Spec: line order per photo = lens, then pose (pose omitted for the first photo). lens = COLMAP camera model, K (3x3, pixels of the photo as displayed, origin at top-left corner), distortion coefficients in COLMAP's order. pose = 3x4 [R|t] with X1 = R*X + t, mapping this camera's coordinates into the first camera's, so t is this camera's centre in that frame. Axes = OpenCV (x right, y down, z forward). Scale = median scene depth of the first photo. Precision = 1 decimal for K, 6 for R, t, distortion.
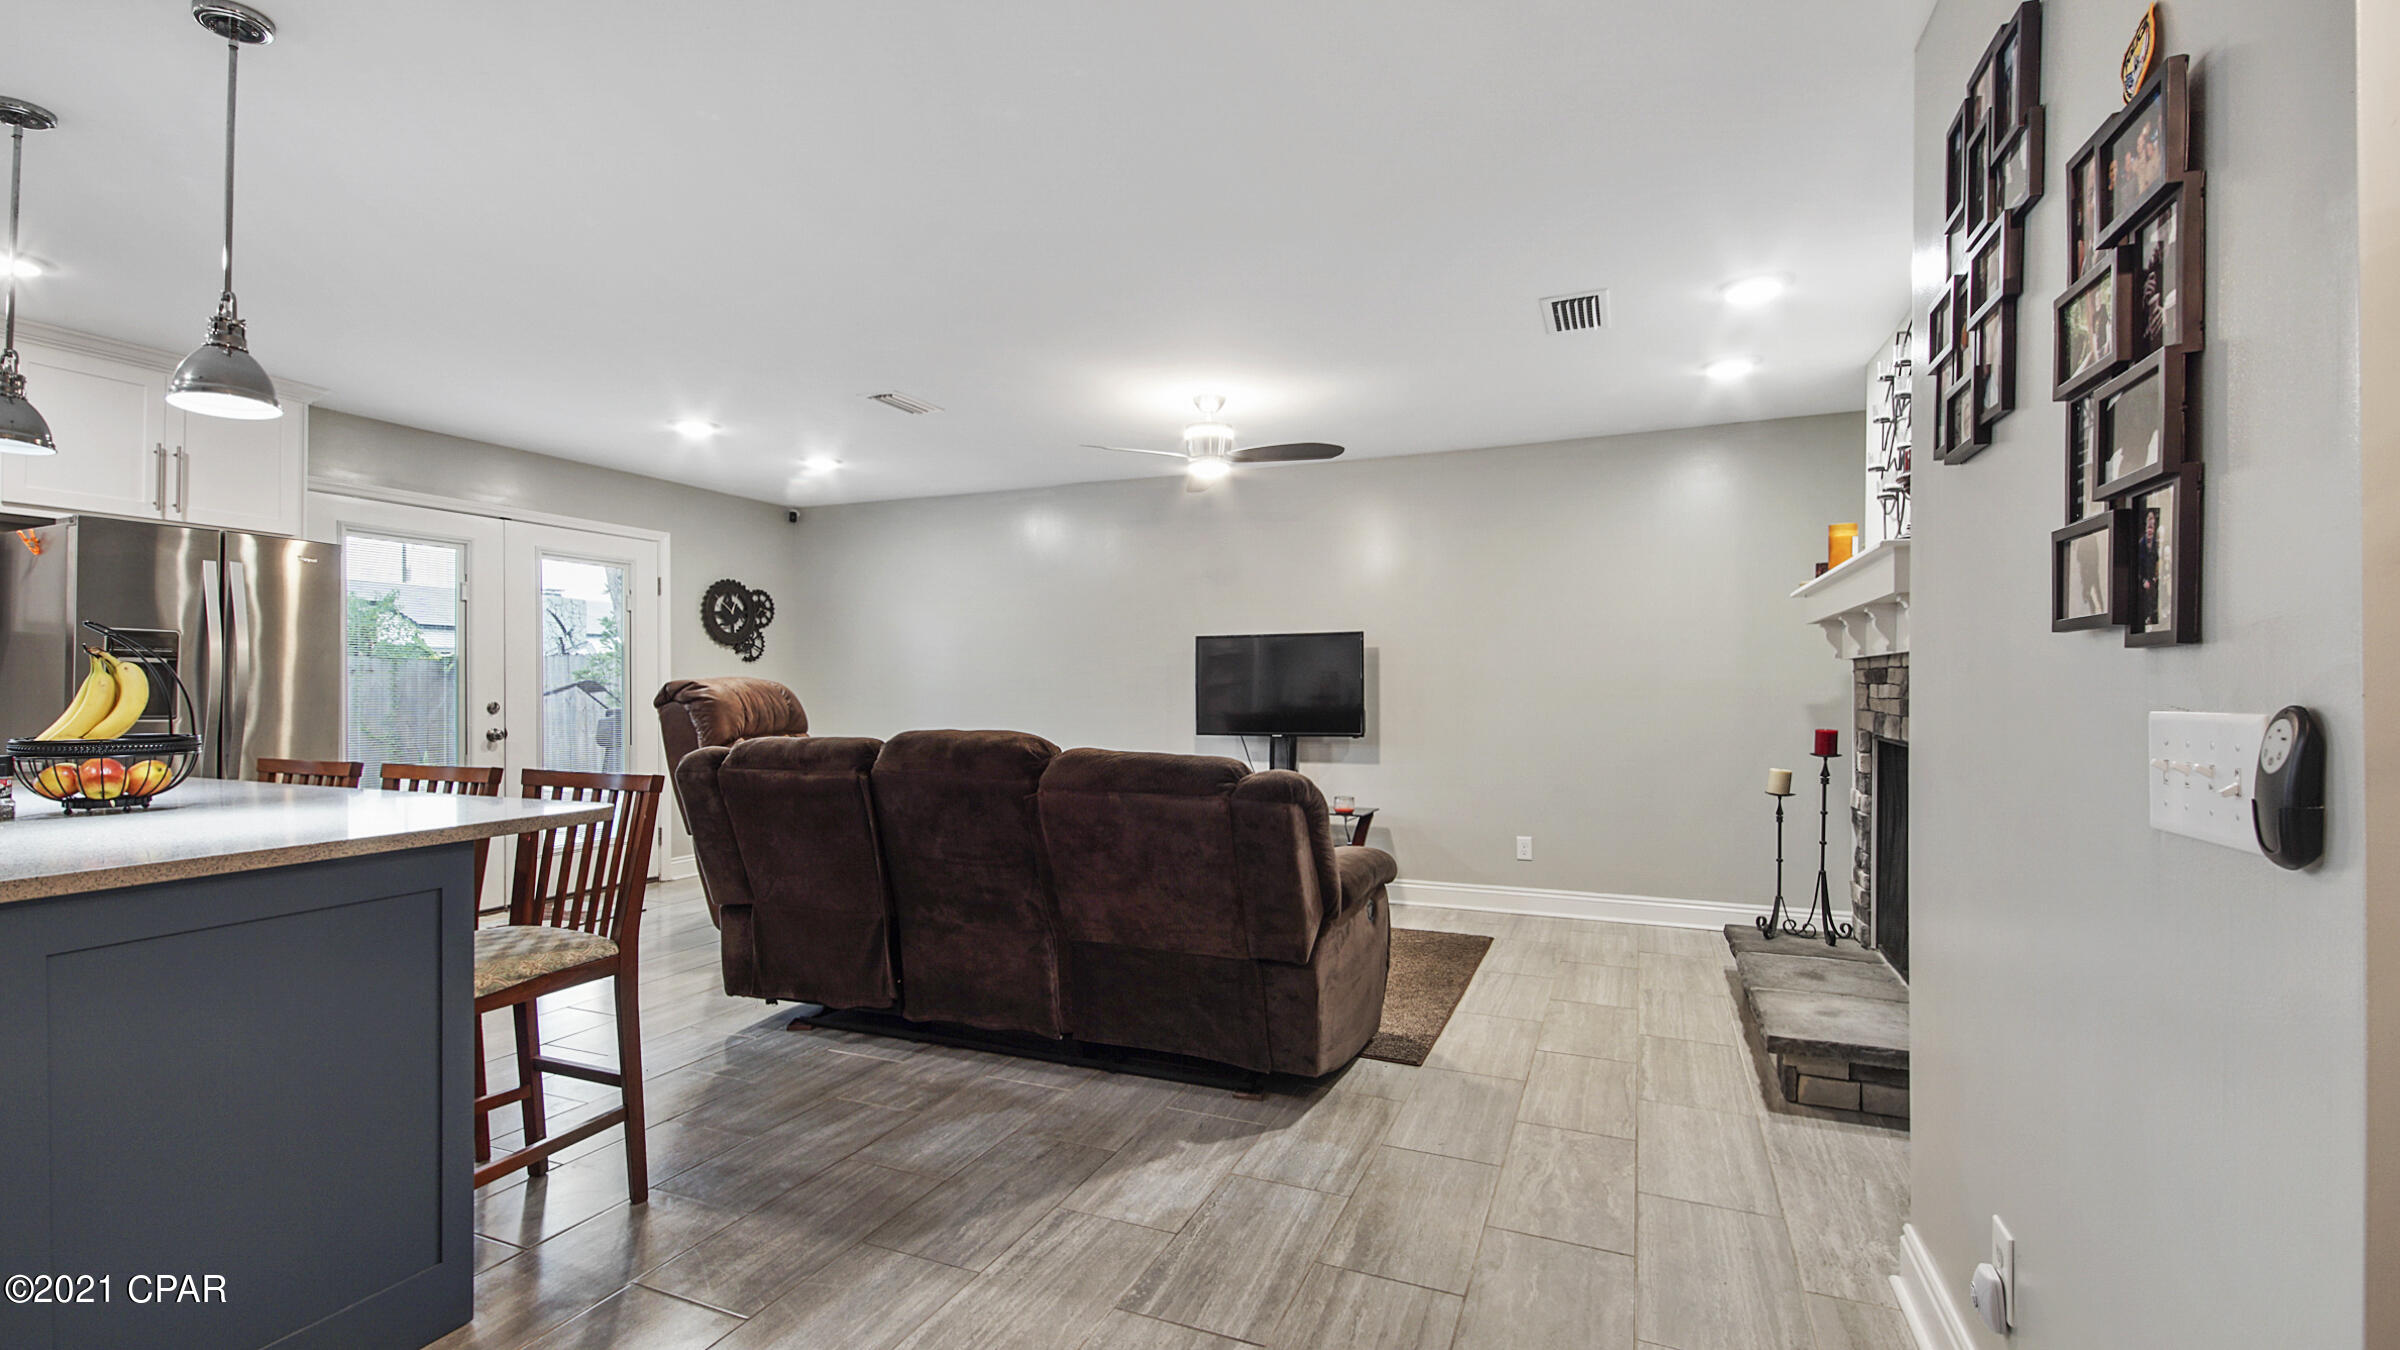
lens RADIAL K [[1038.7, 0, 1190.3], [0, 1038.7, 684.0], [0, 0, 1]] dist [0.019774, -0.014204]
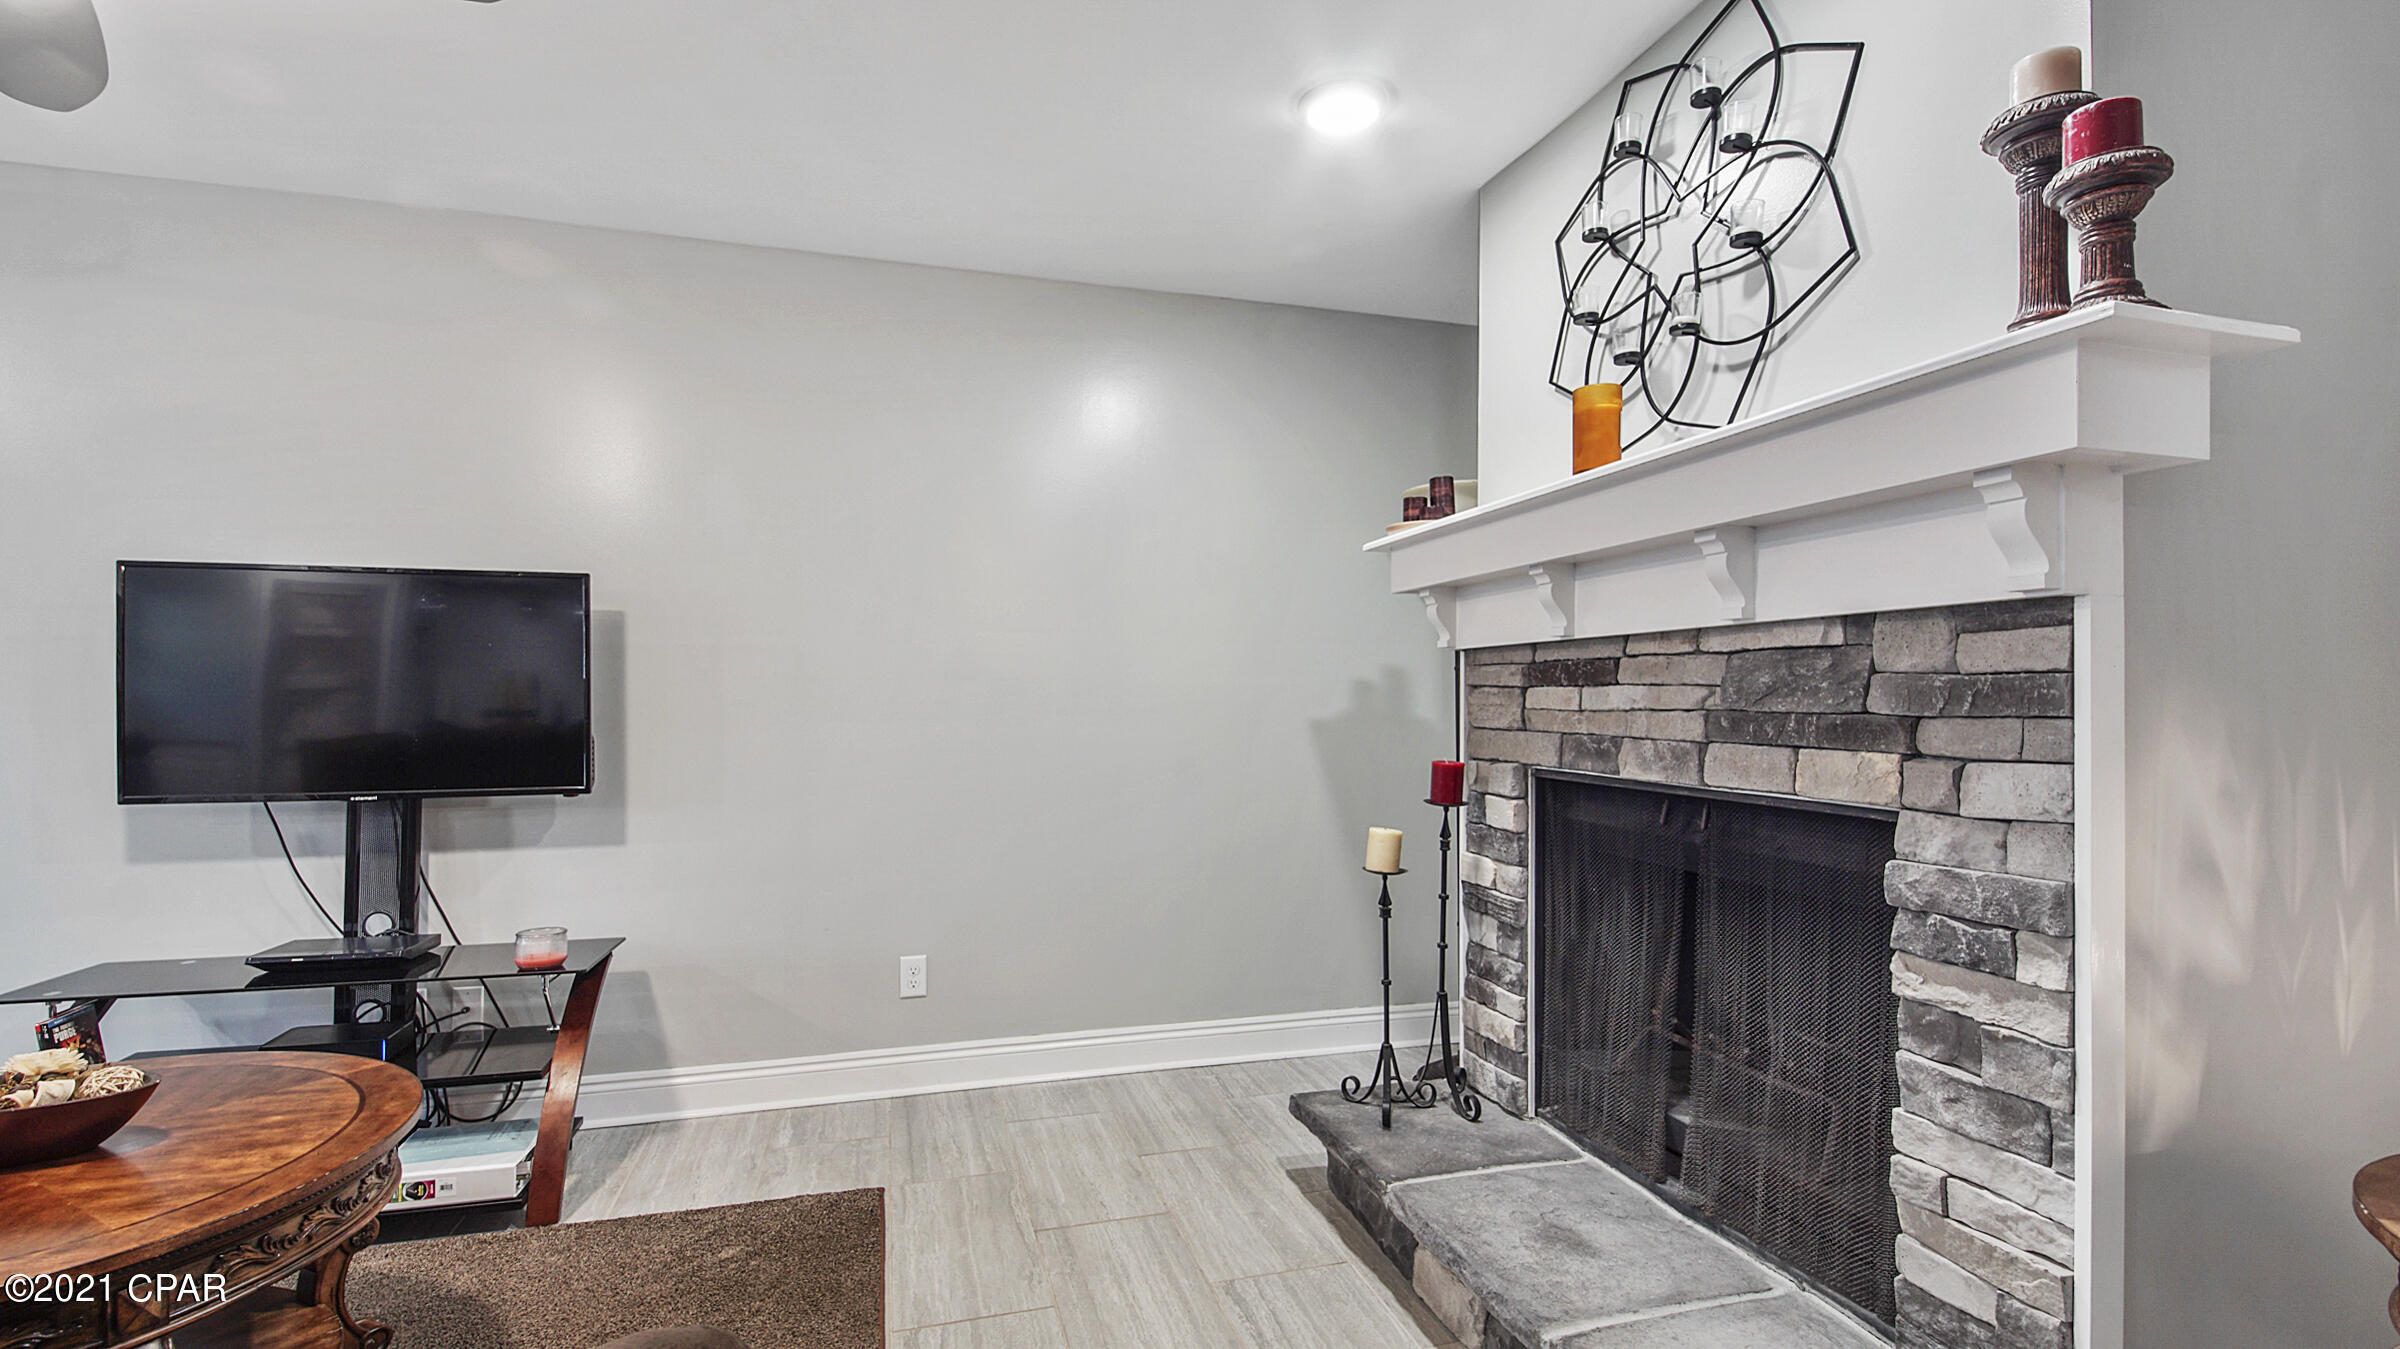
lens RADIAL K [[1038.7, 0, 1197.9], [0, 1038.7, 702.3], [0, 0, 1]] dist [0.019774, -0.014204]
pose [[0.766727, 0.005981, 0.641945, 0.114551], [-0.008401, 0.999964, 0.000717, 0.010411], [-0.641918, -0.005942, 0.766750, 0.711259]]
